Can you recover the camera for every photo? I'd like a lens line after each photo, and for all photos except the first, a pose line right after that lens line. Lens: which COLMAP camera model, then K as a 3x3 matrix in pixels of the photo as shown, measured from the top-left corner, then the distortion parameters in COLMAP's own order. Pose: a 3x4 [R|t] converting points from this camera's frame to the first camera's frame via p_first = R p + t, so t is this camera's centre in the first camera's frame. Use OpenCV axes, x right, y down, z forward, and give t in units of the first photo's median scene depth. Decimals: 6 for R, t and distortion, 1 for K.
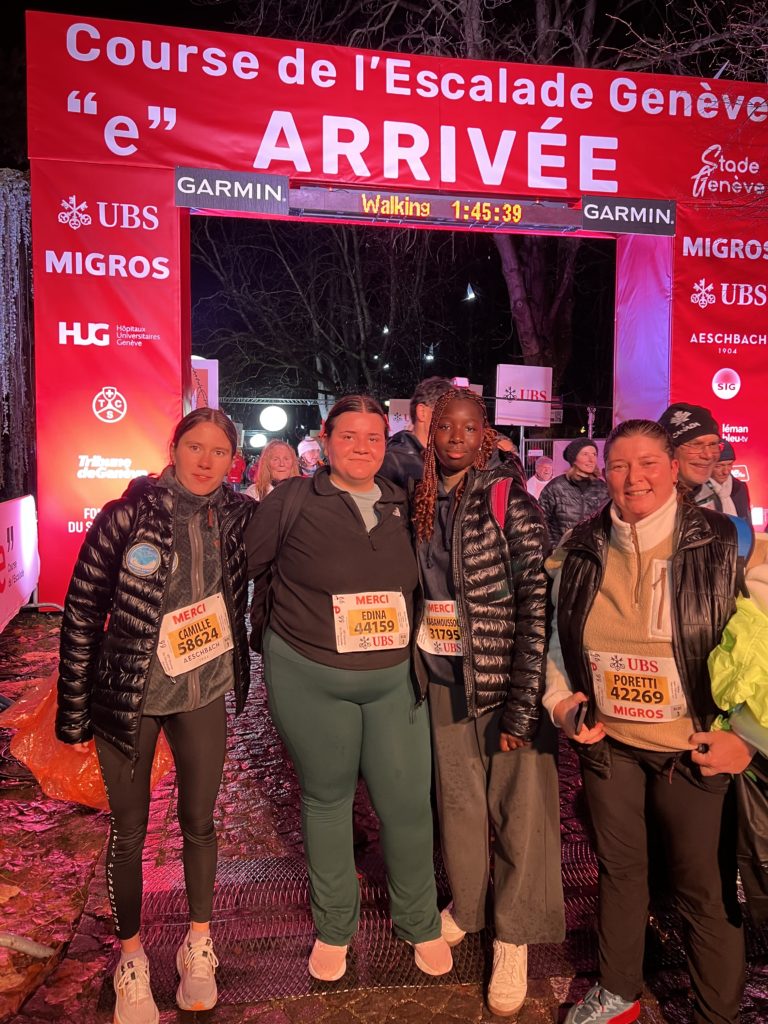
lens RADIAL K [[782.6, 0, 383.3], [0, 782.6, 506.6], [0, 0, 1]] dist [0.001921, 0.000232]
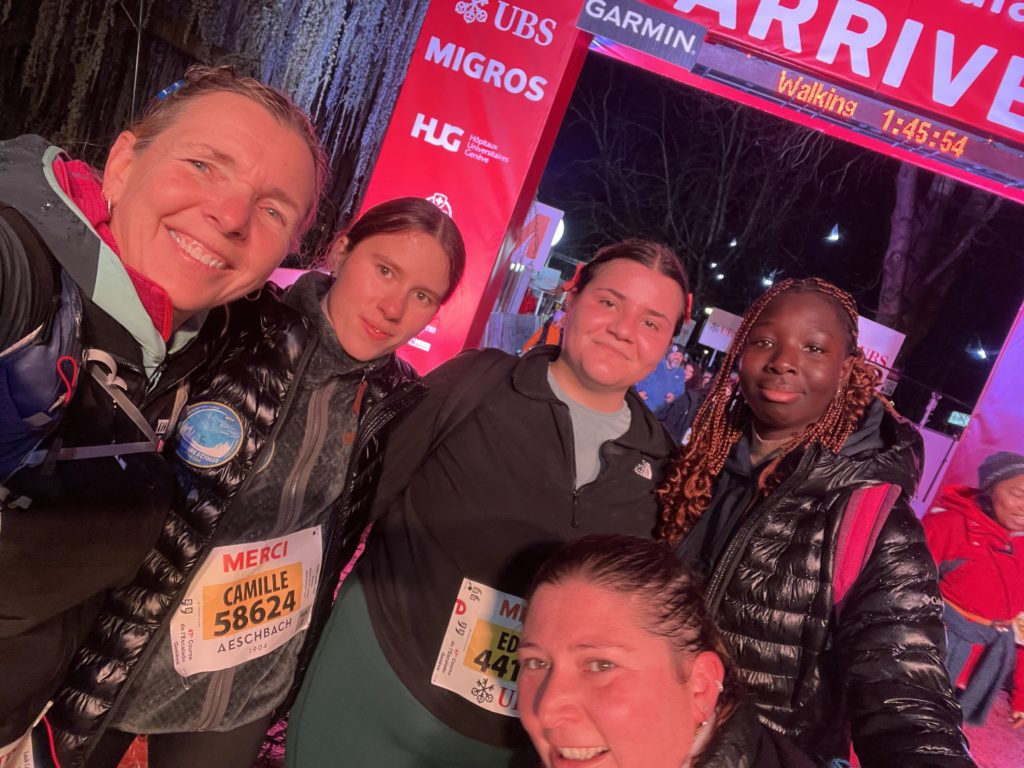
lens RADIAL K [[690.3, 0, 518.4], [0, 690.3, 388.2], [0, 0, 1]] dist [0.036041, -0.001956]
pose [[0.910471, 0.363088, -0.198017, -0.012948], [-0.357862, 0.931655, 0.062872, -0.019601], [0.207311, 0.013620, 0.978180, 0.196571]]
